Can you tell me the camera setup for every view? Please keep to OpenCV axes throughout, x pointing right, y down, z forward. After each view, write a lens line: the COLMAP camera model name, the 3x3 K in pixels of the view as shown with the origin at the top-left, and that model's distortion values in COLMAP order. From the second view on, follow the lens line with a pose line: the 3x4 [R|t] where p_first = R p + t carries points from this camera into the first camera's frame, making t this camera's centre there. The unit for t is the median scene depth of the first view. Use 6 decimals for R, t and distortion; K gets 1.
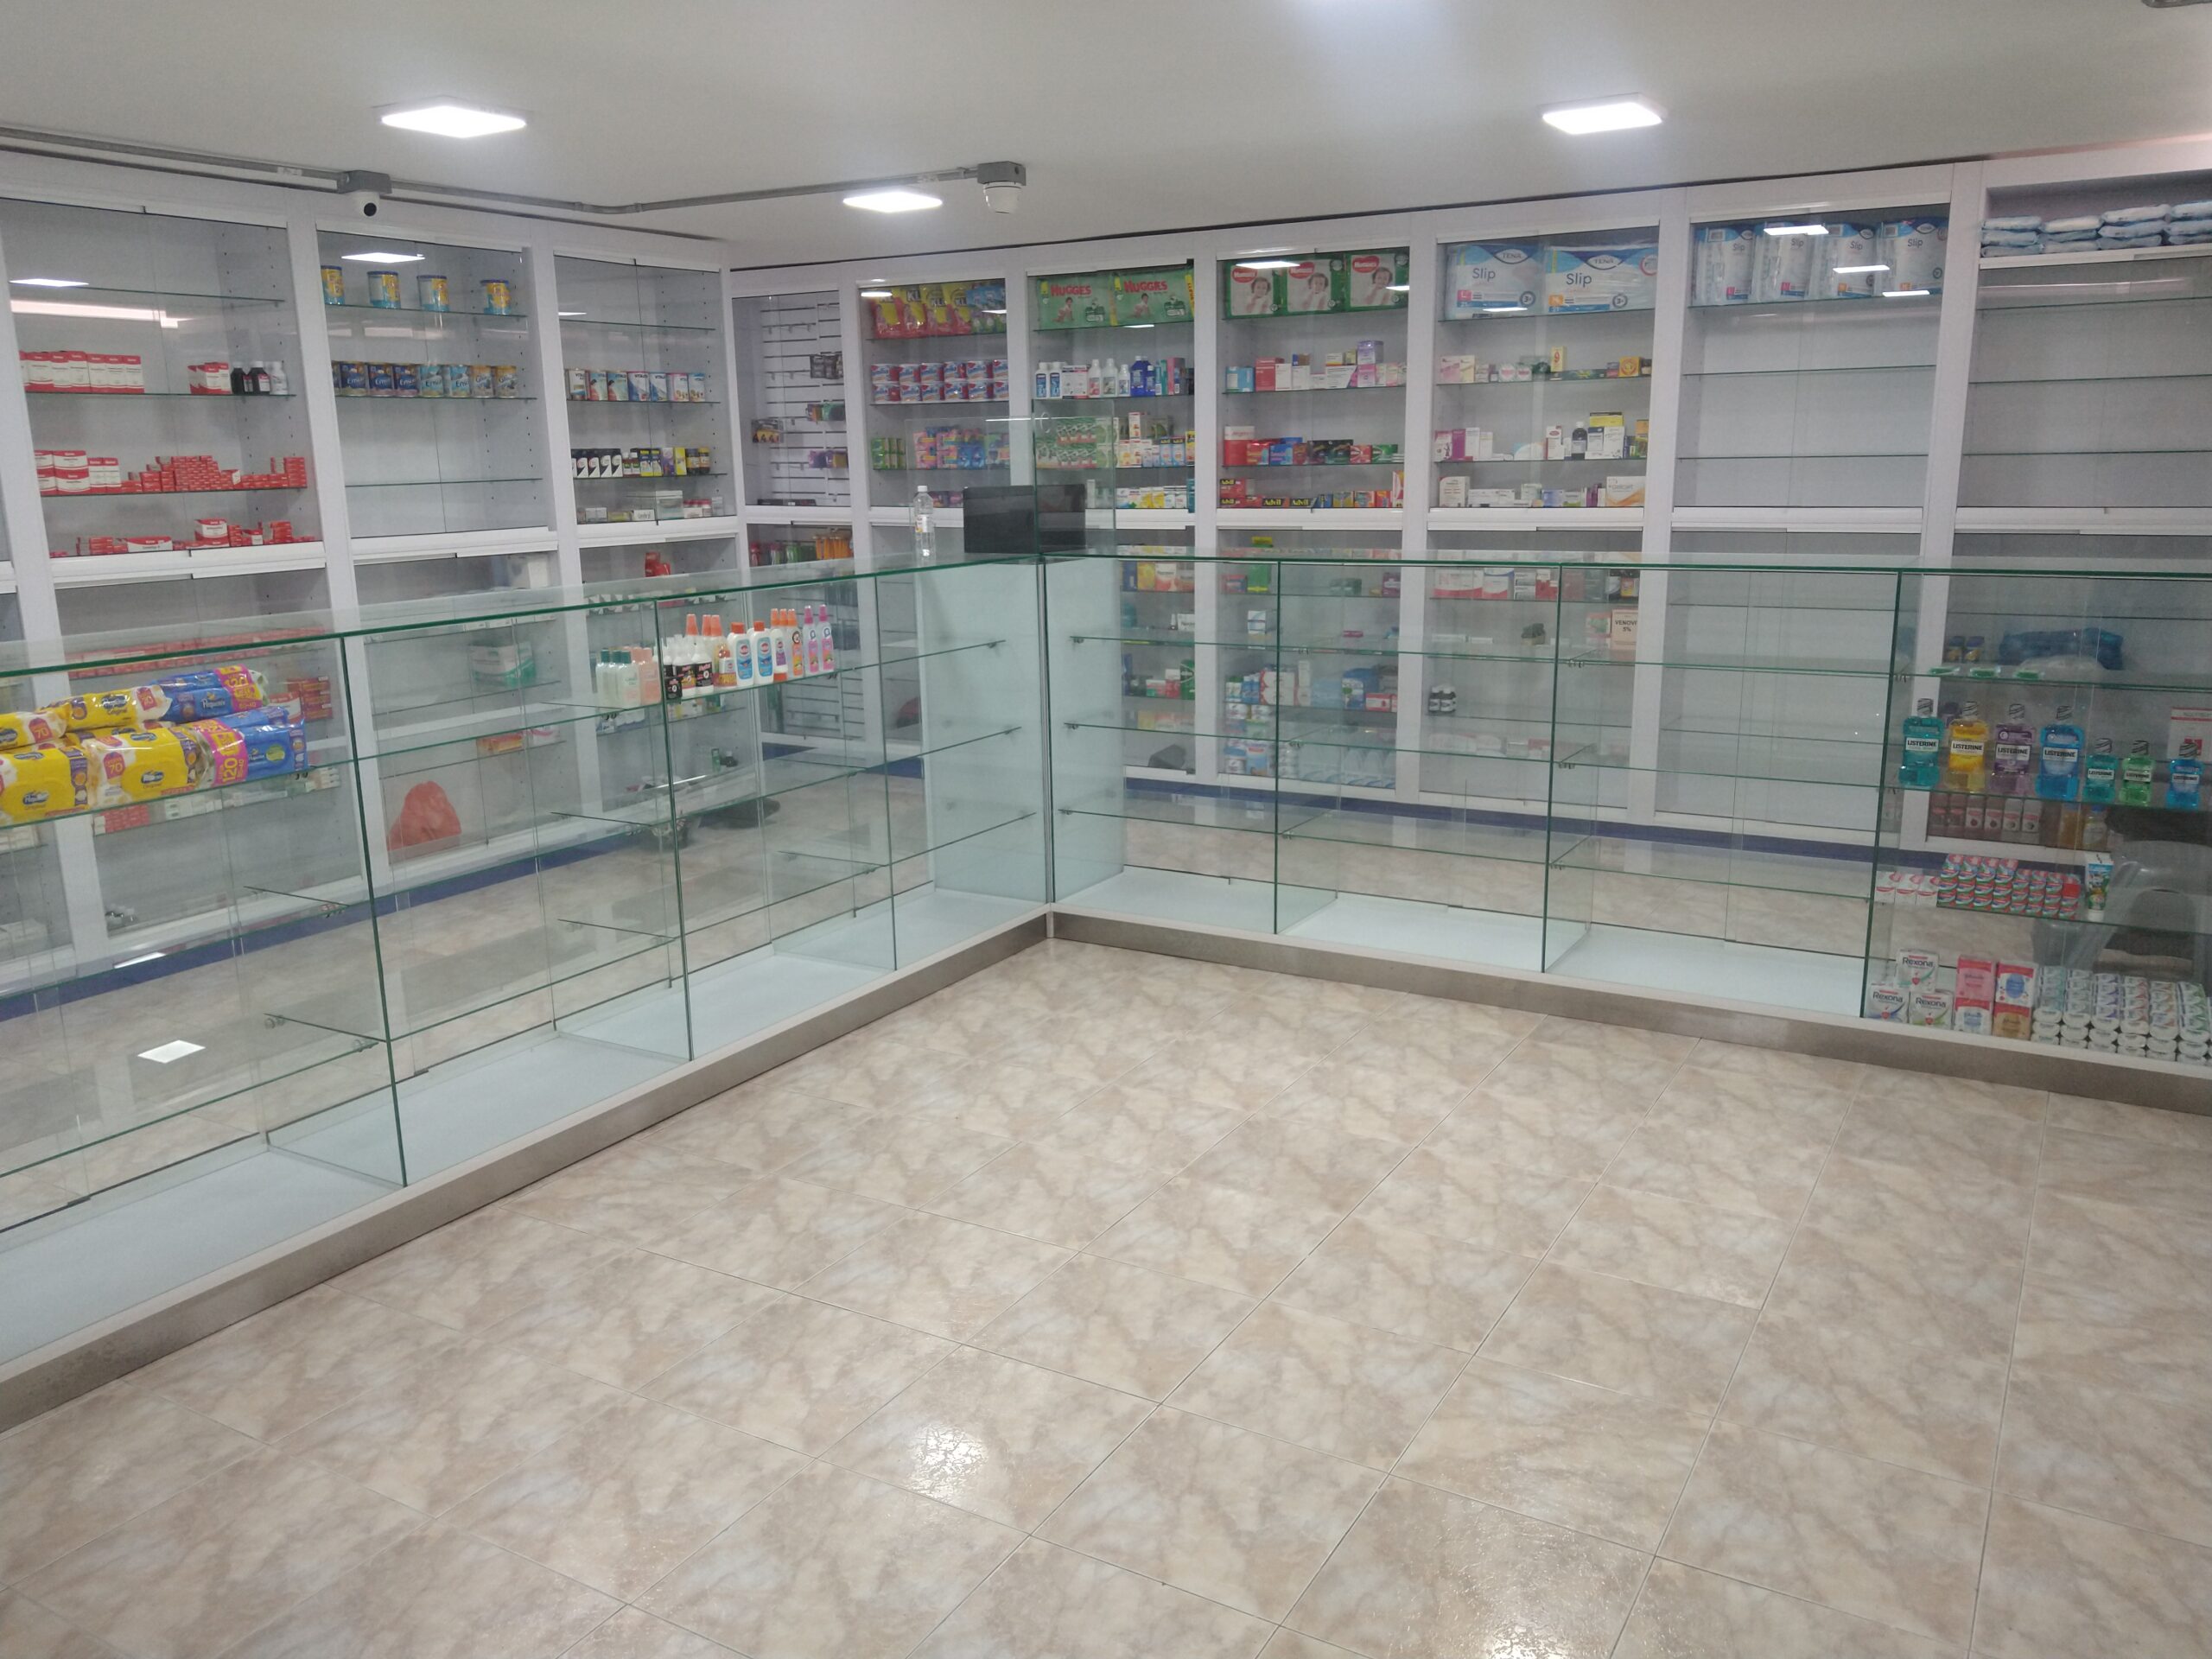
lens RADIAL K [[1688.2, 0, 1097.9], [0, 1688.2, 842.0], [0, 0, 1]] dist [0.010459, 0.002422]
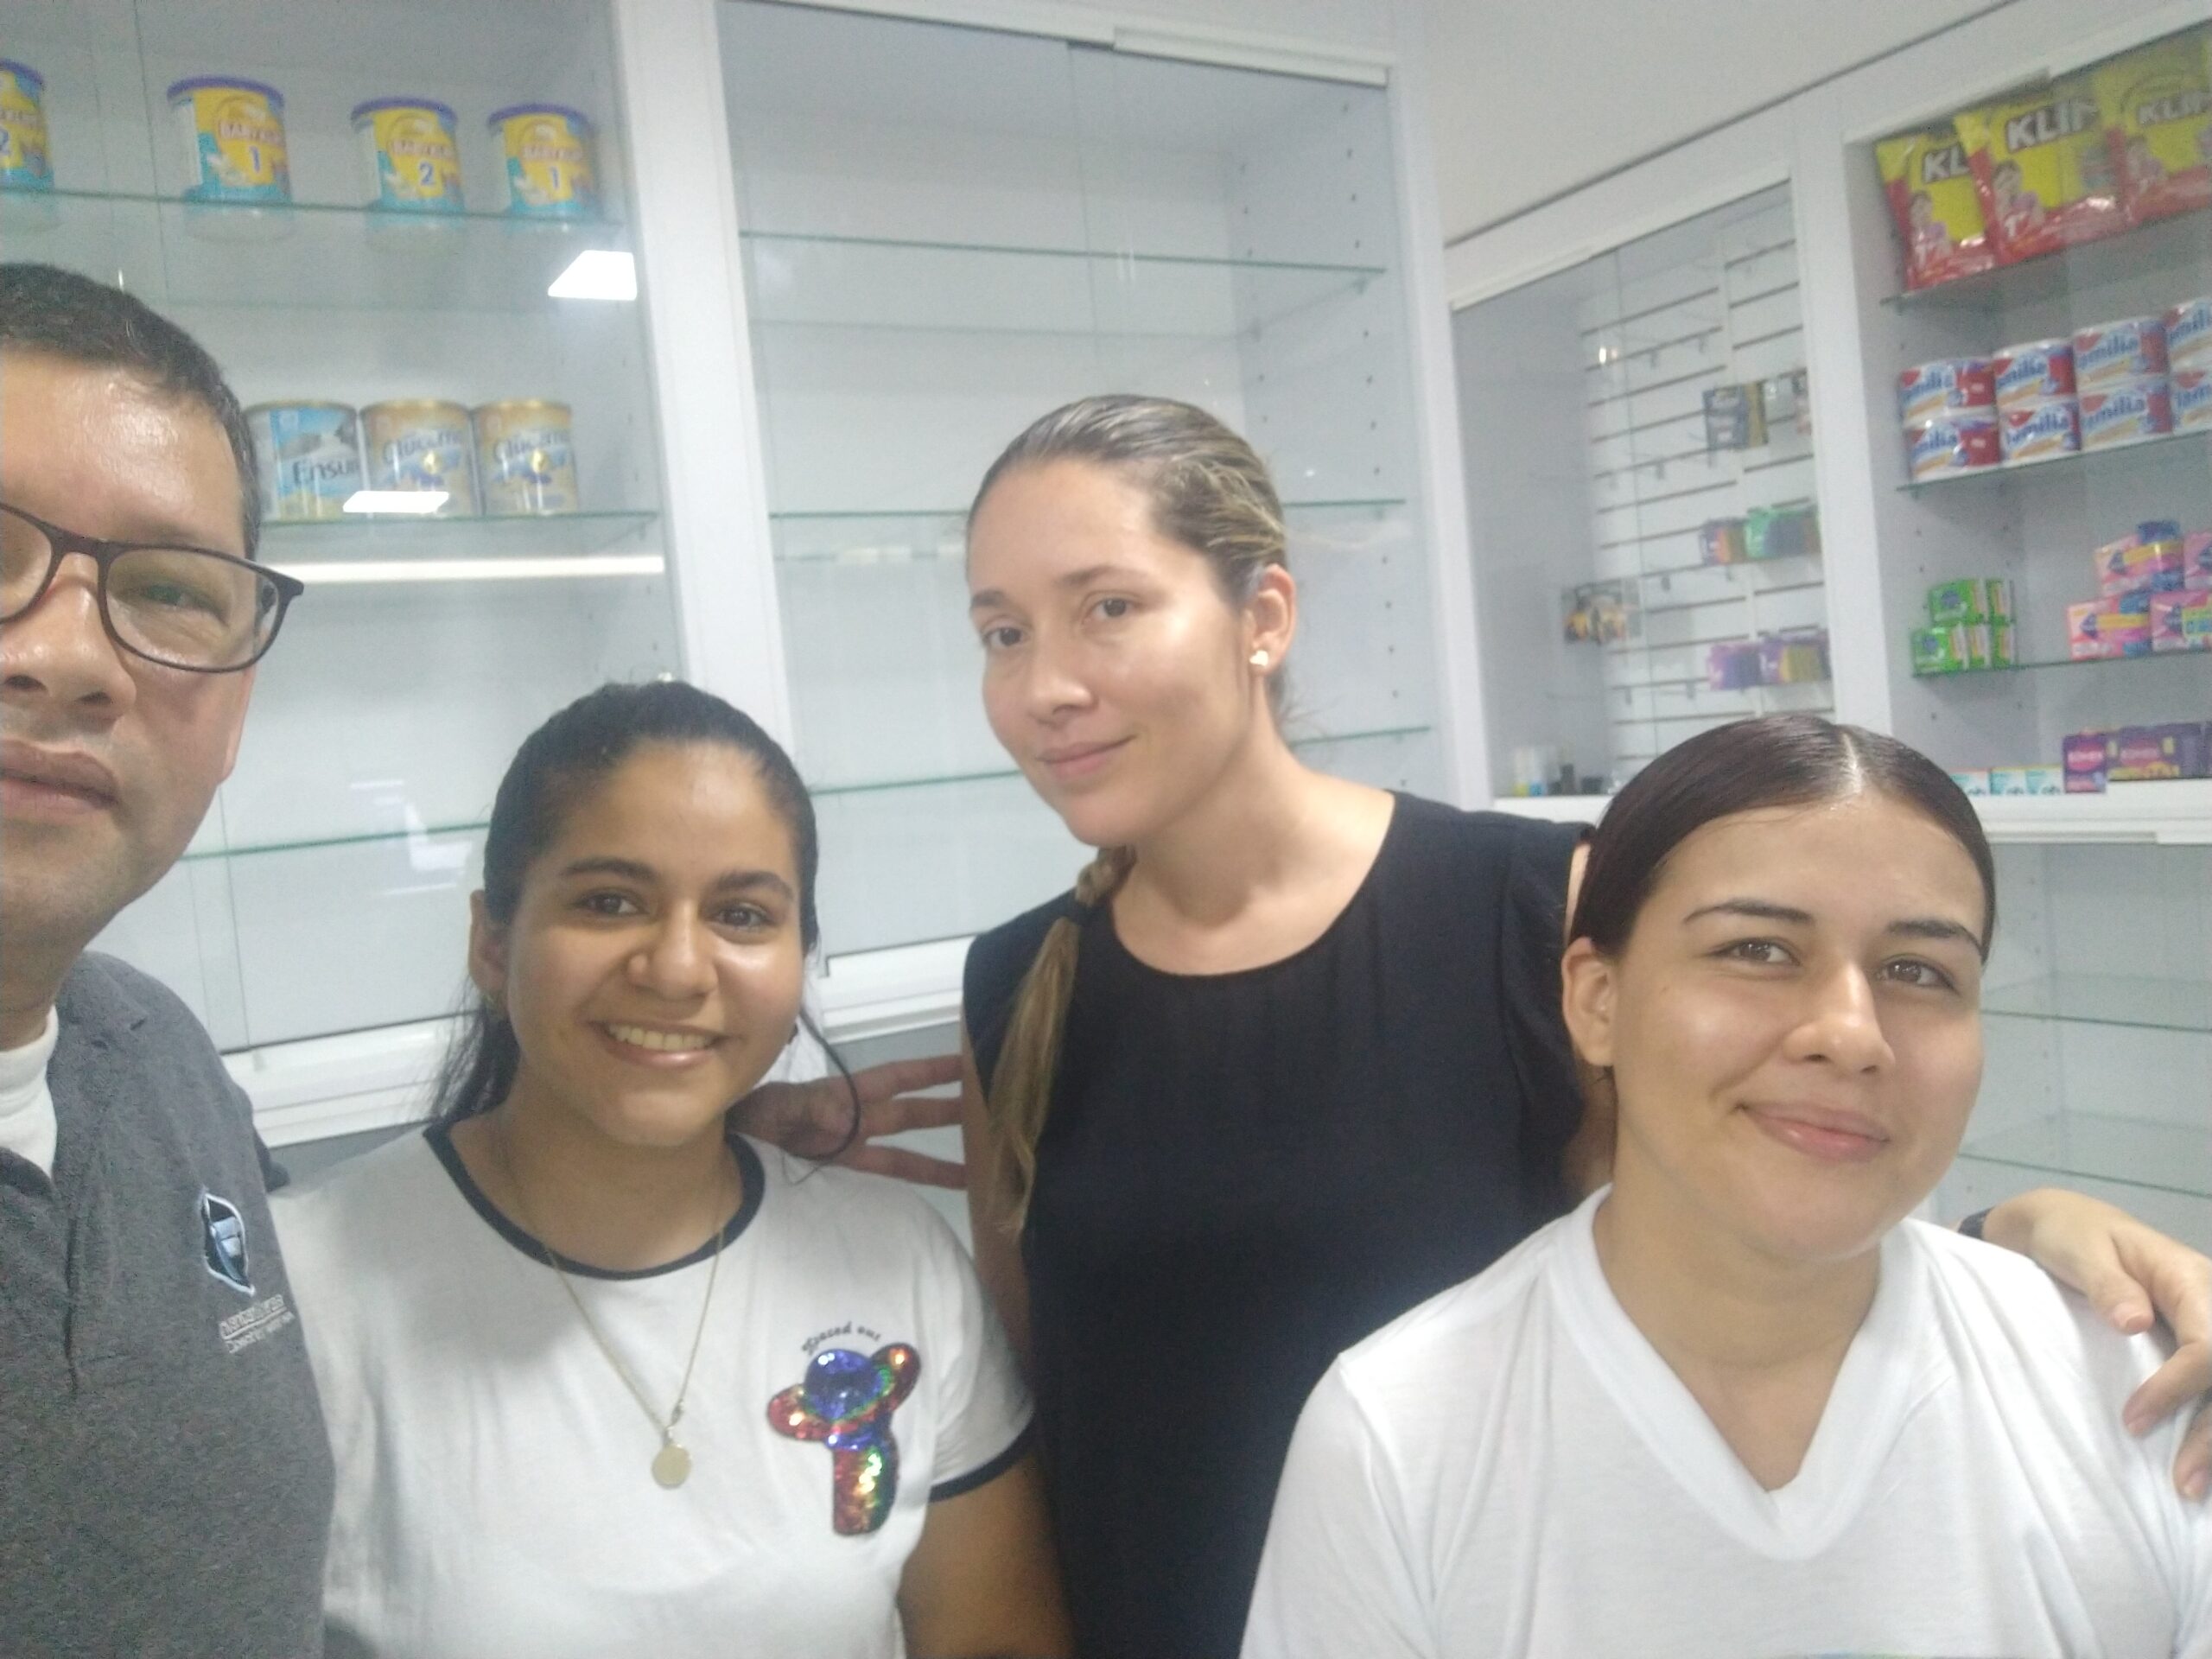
lens RADIAL K [[1732.4, 0, 1105.7], [0, 1732.4, 830.1], [0, 0, 1]] dist [-0.006121, -0.006052]
pose [[0.880394, -0.055983, -0.470926, -0.119509], [-0.016282, 0.988854, -0.147994, -0.142902], [0.473963, 0.137960, 0.869670, 0.656805]]
